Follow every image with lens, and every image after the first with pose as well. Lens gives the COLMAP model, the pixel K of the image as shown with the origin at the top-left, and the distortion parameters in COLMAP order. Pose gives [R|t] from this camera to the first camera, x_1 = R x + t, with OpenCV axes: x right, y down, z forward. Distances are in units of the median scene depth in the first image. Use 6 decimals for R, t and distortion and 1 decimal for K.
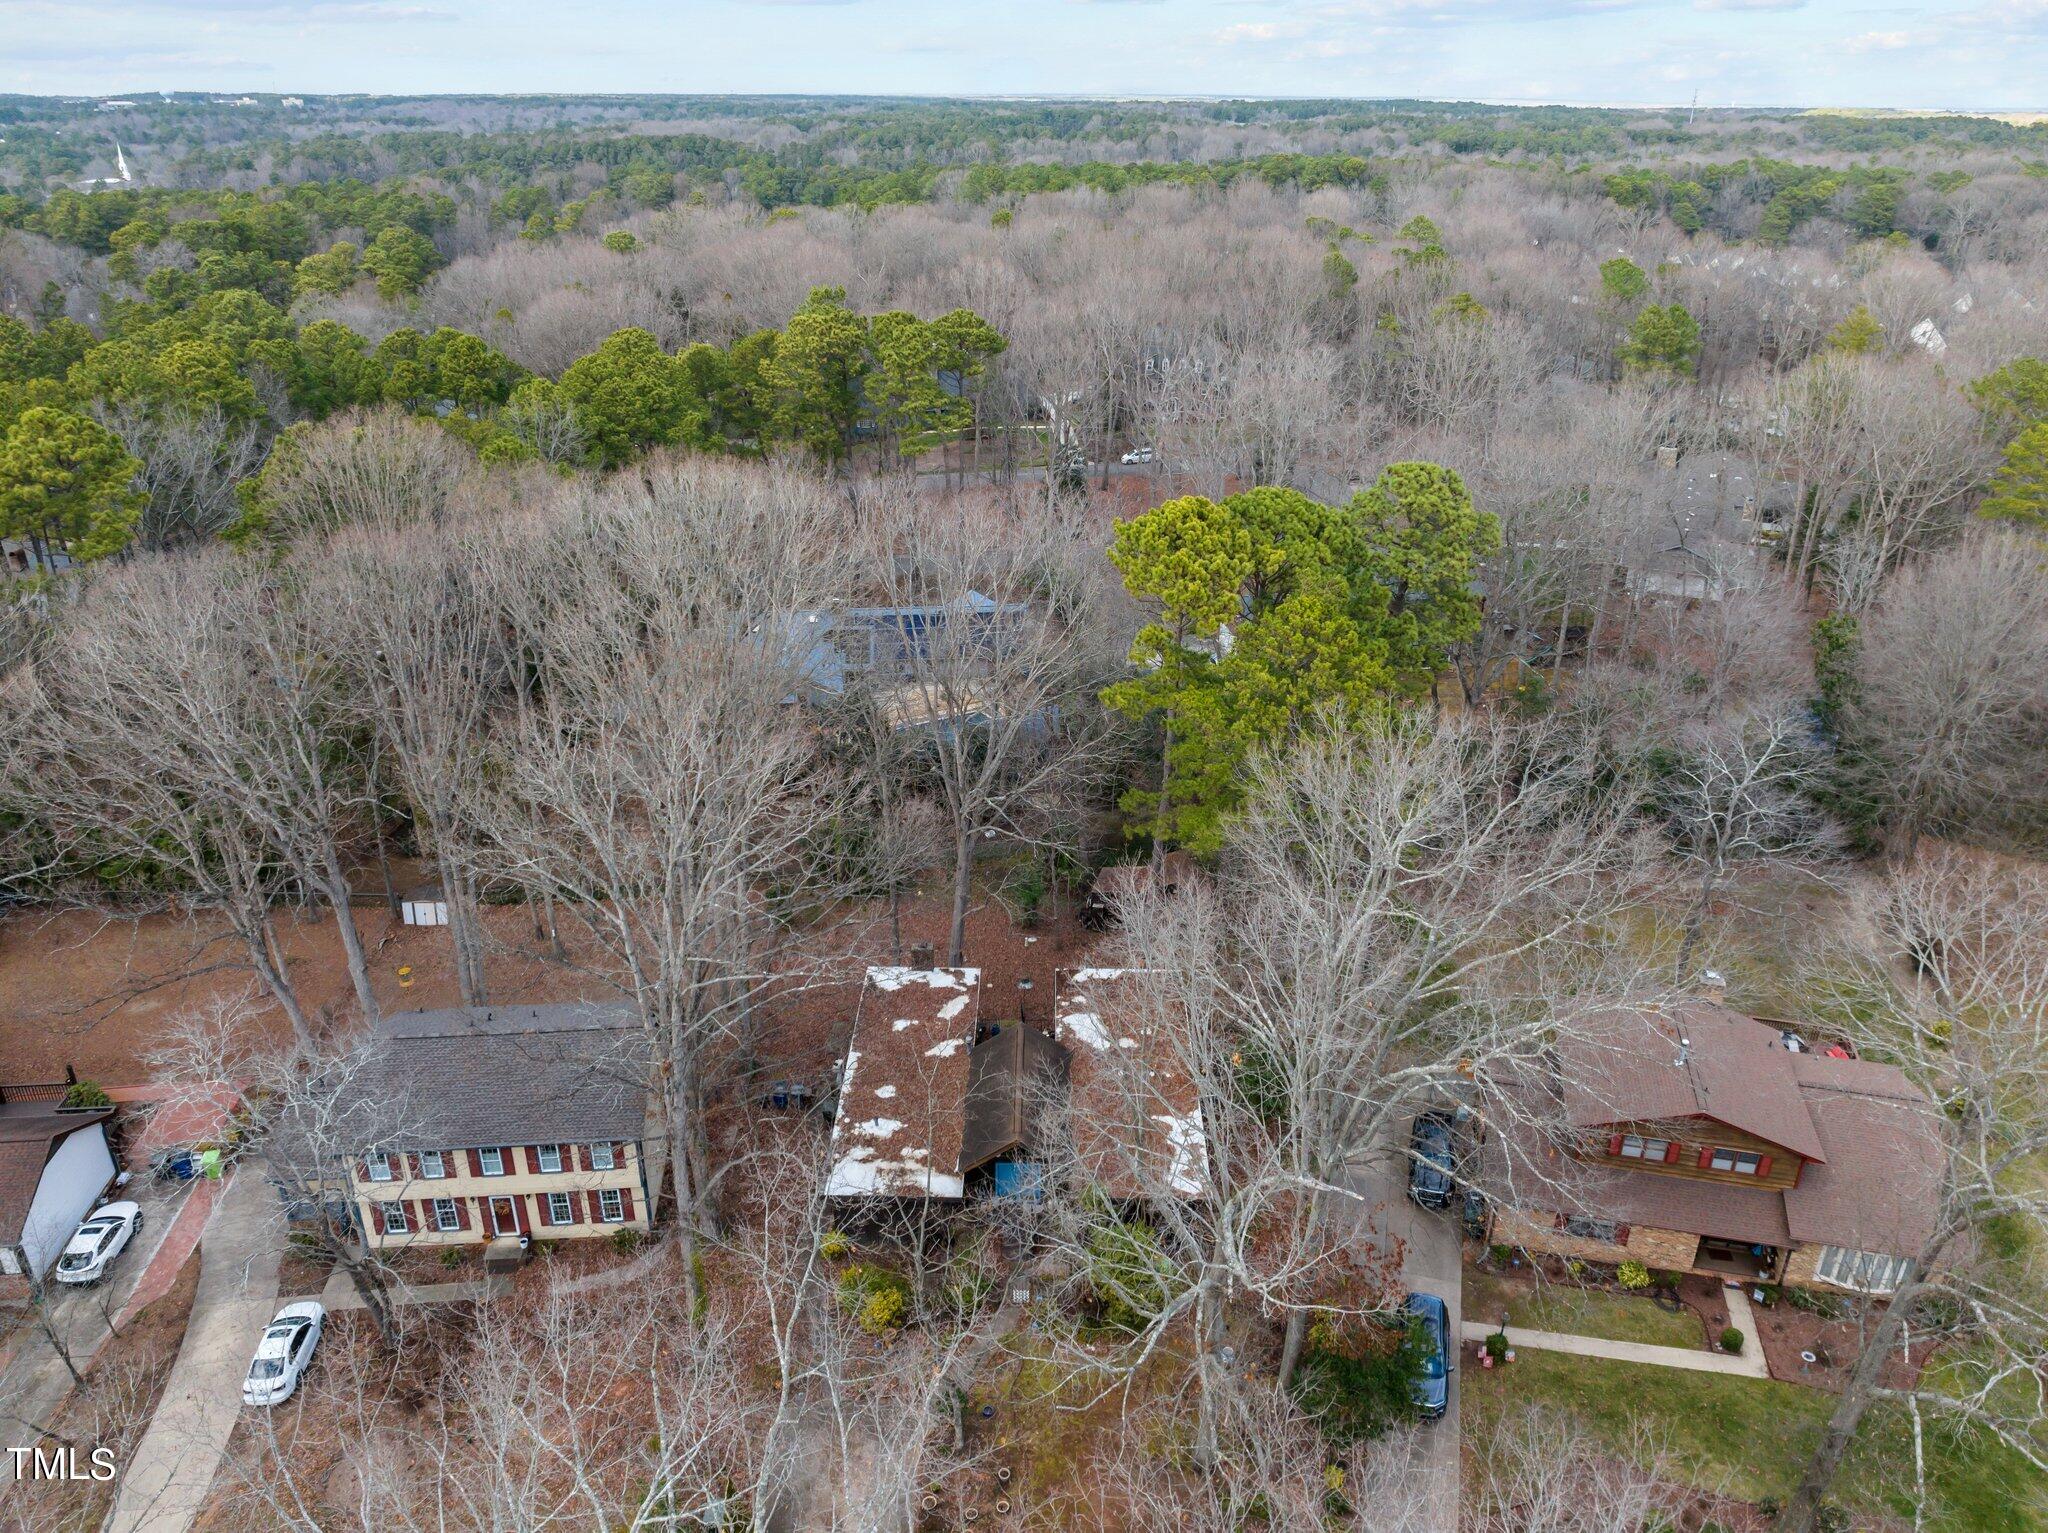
lens RADIAL K [[1422.6, 0, 1013.3], [0, 1422.6, 767.5], [0, 0, 1]] dist [0.001352, 0.001559]
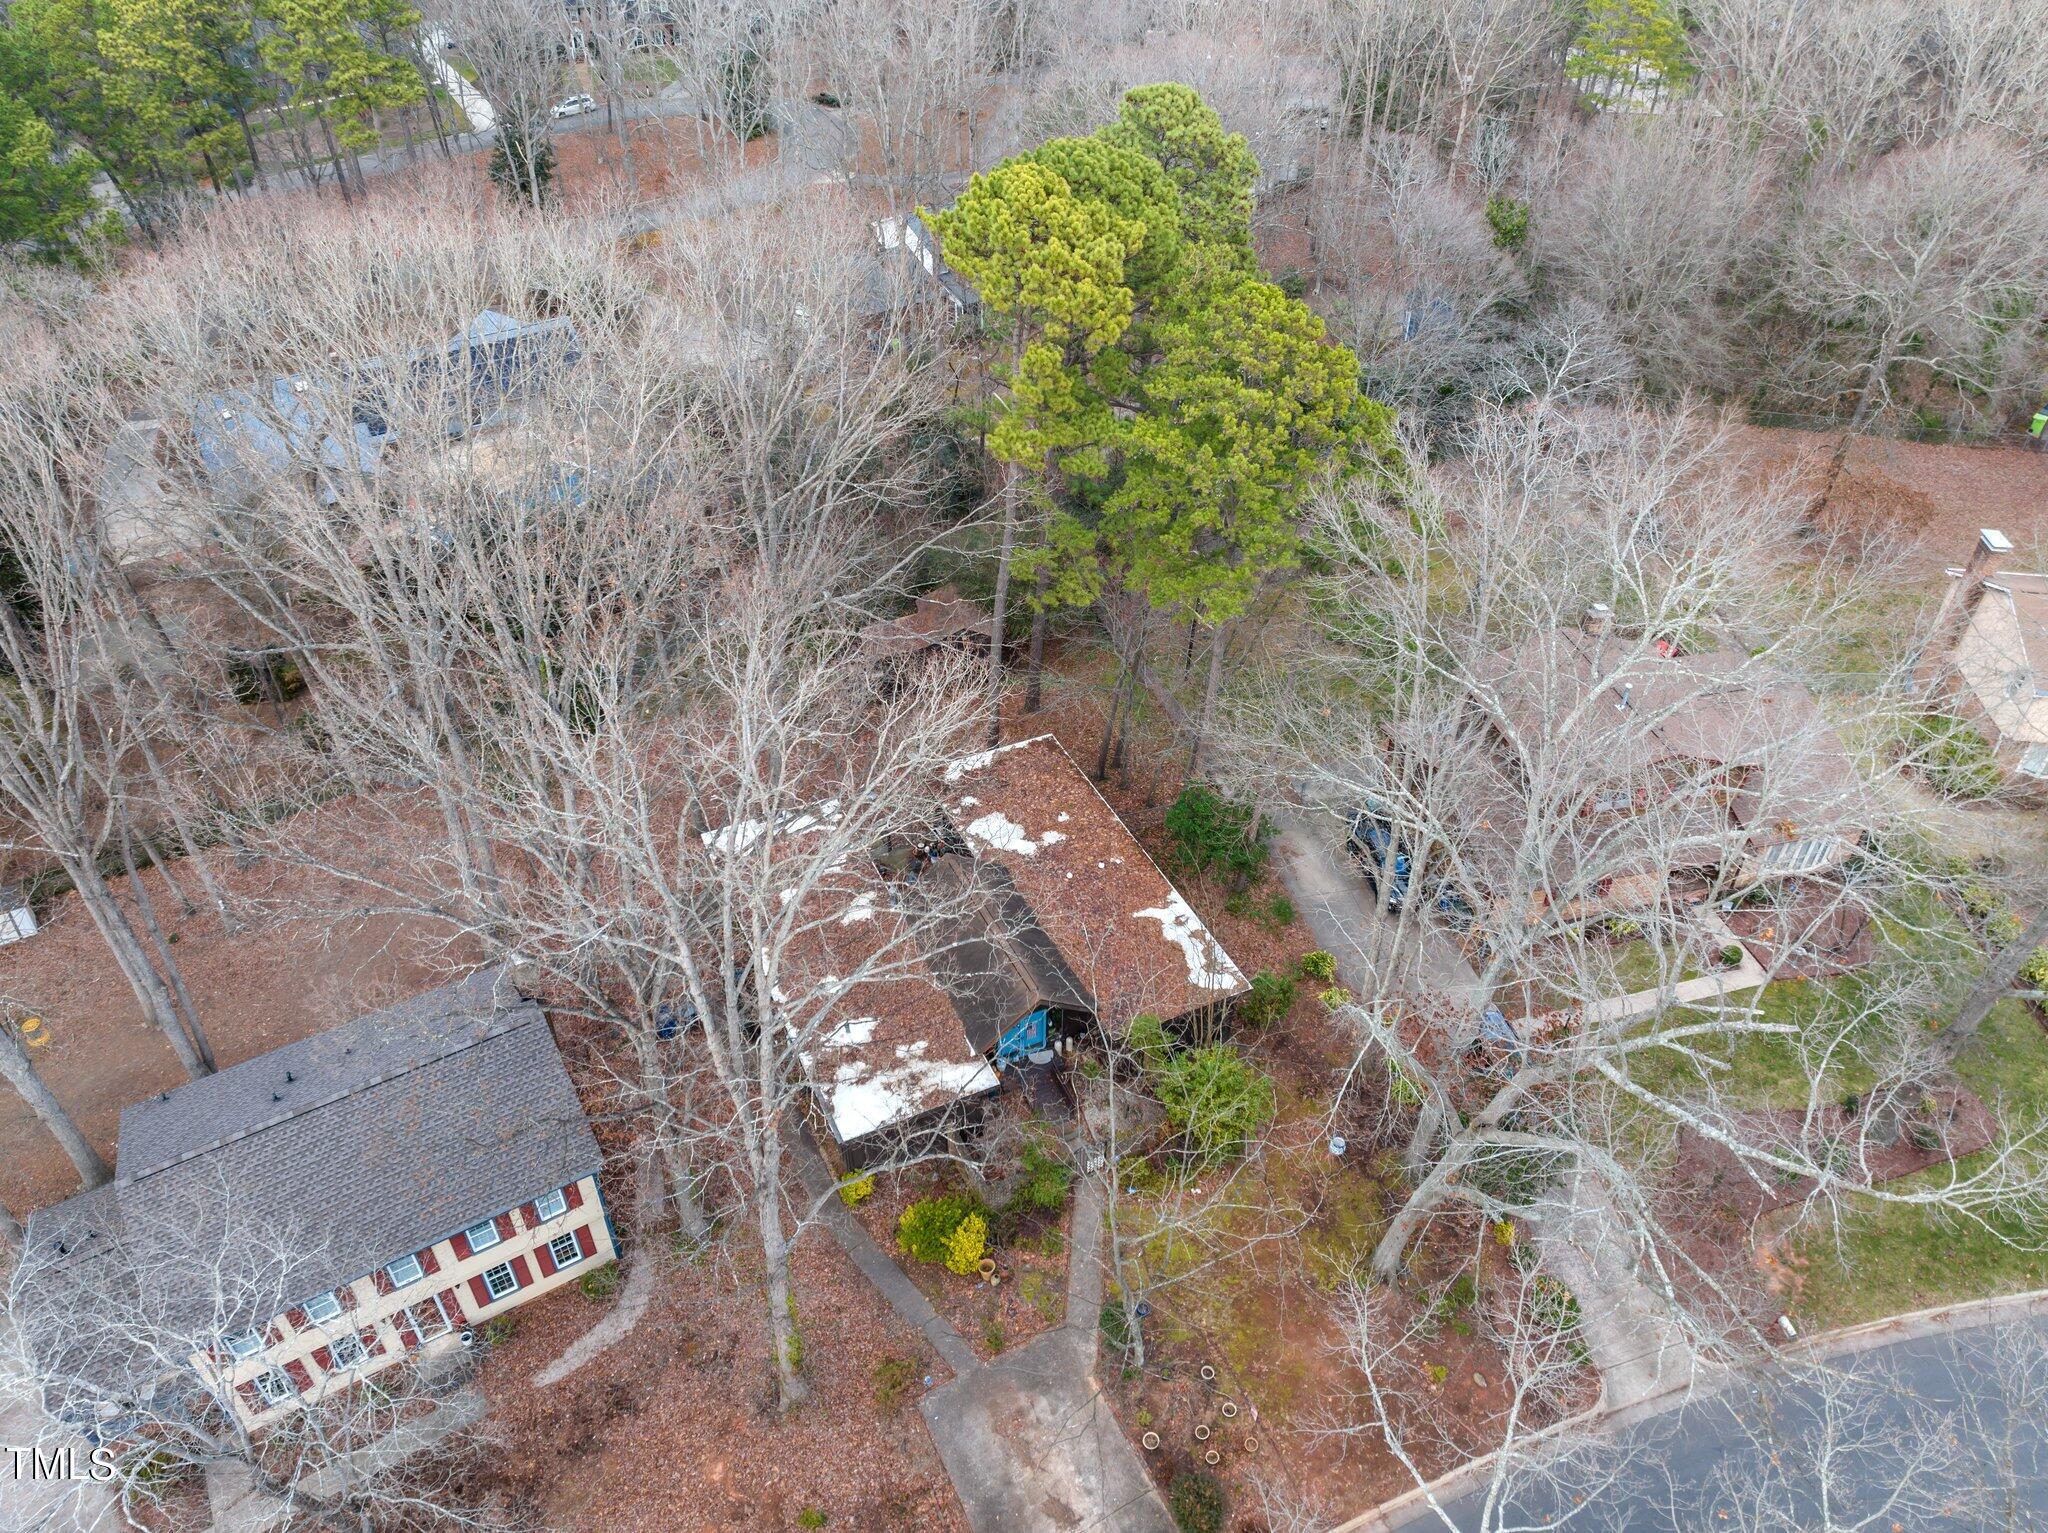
lens RADIAL K [[1417.2, 0, 1029.9], [0, 1417.2, 765.1], [0, 0, 1]] dist [-0.025806, -0.003420]
pose [[0.891488, -0.276519, 0.358868, -0.258511], [0.184003, 0.944847, 0.270939, -0.095512], [-0.413995, -0.175506, 0.893200, 0.268122]]
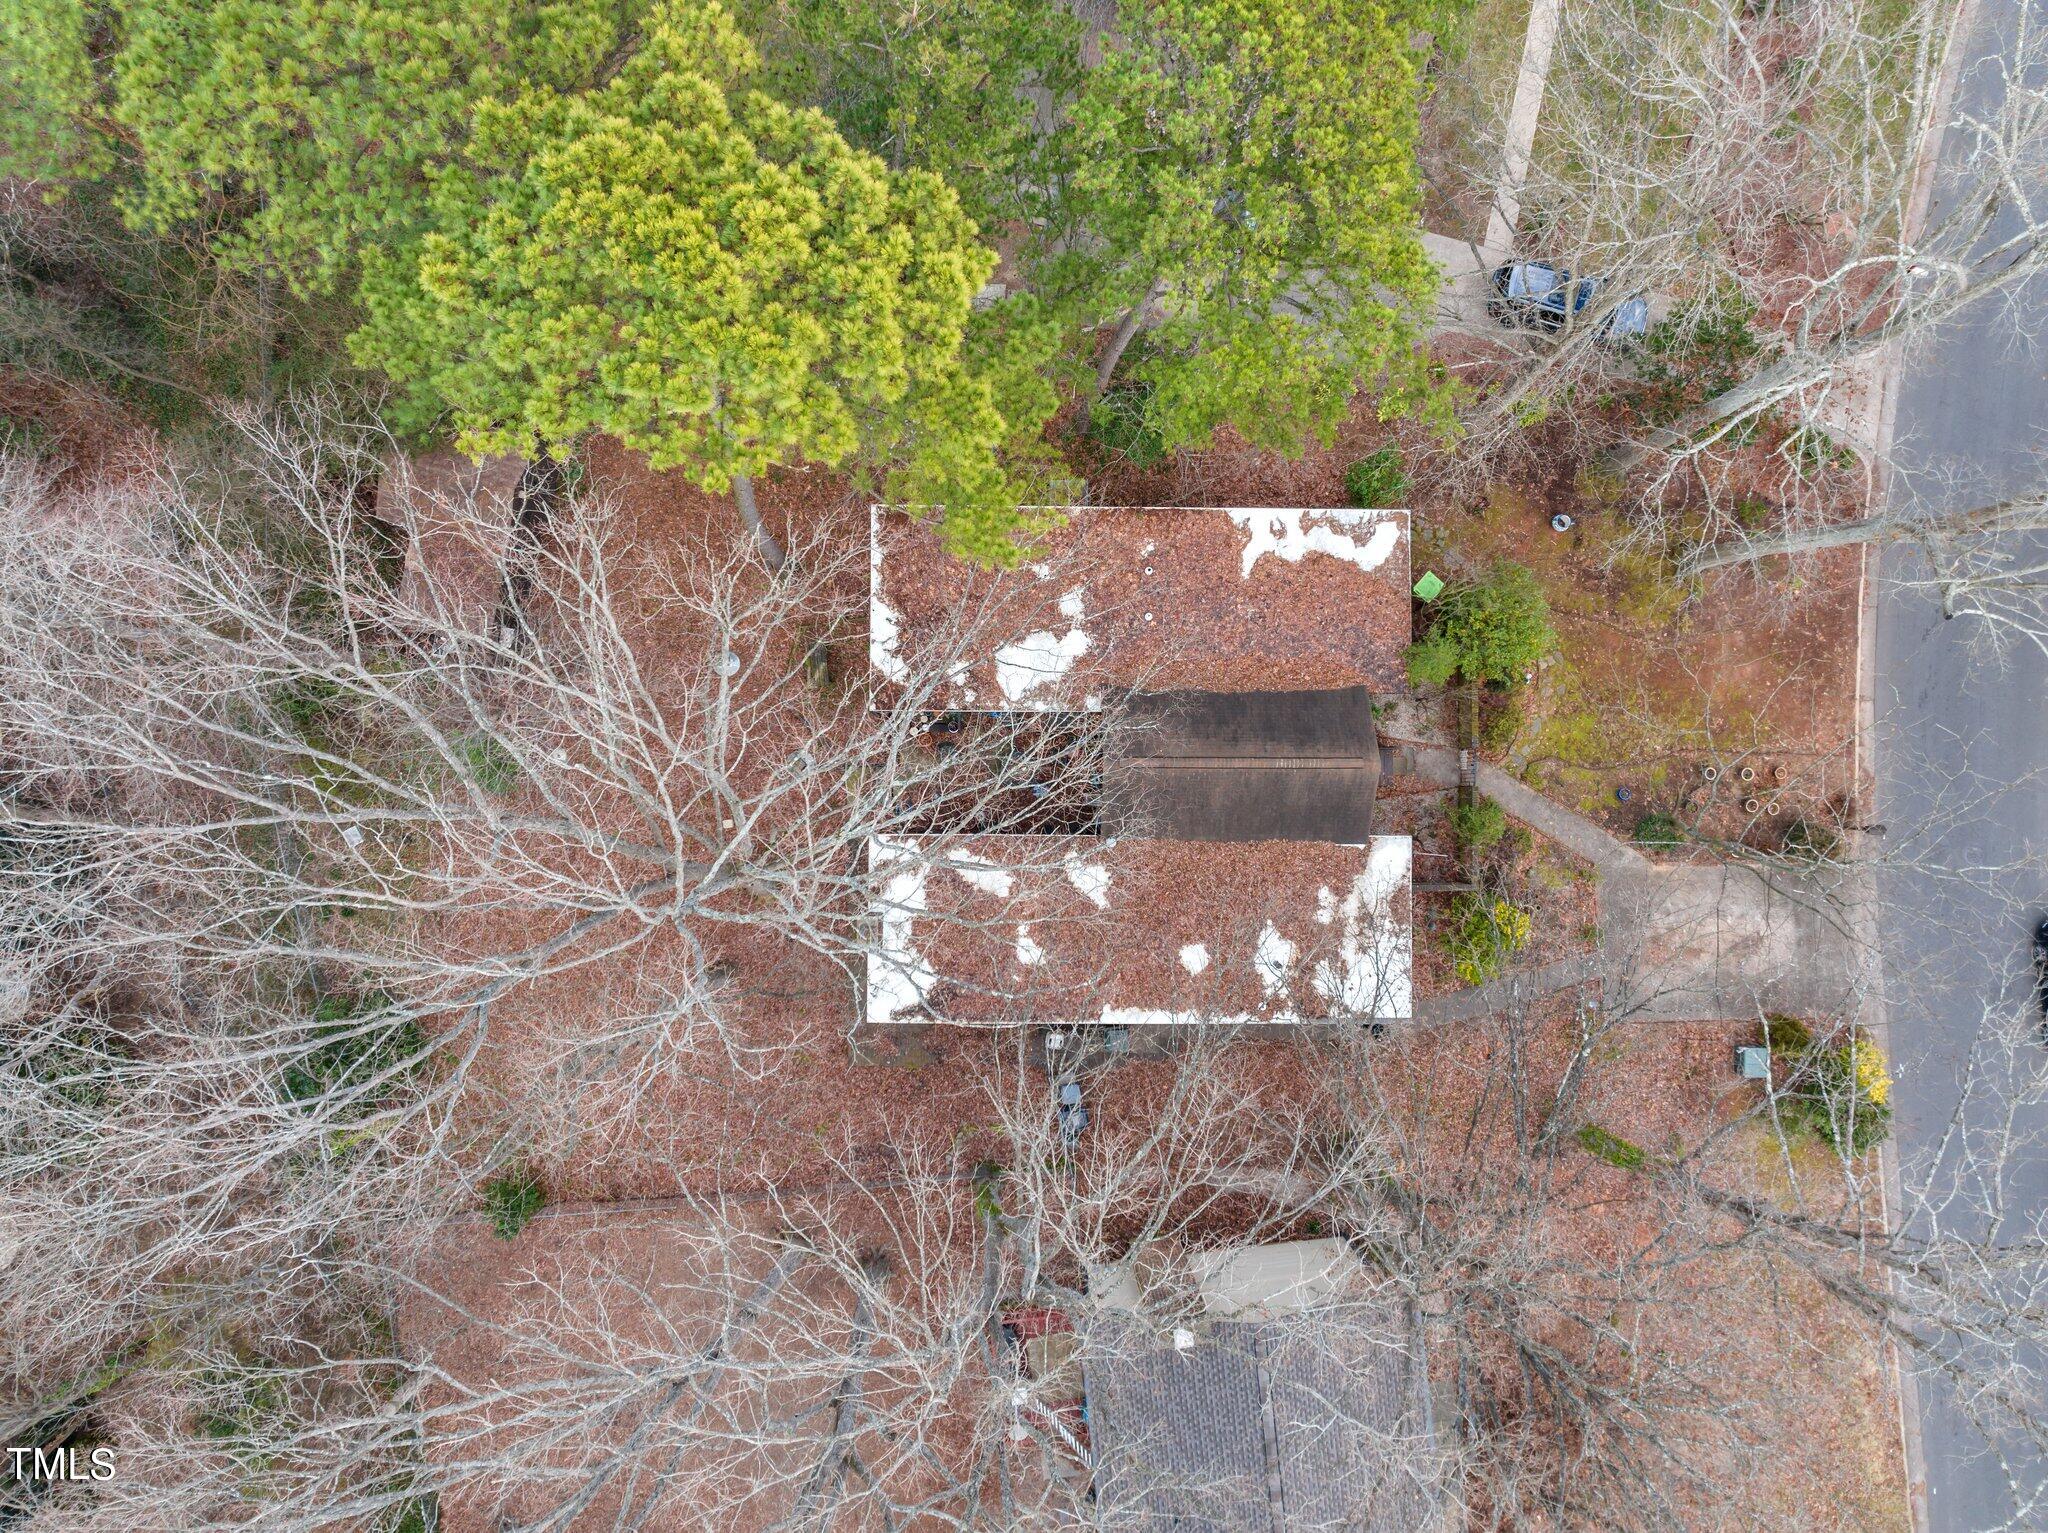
lens RADIAL K [[1415.0, 0, 1025.3], [0, 1415.0, 764.8], [0, 0, 1]] dist [0.000323, -0.000026]
pose [[-0.019536, -0.999123, 0.037040, -0.021132], [0.424203, 0.025264, 0.905215, -0.457981], [-0.905357, 0.033397, 0.423337, 0.832561]]
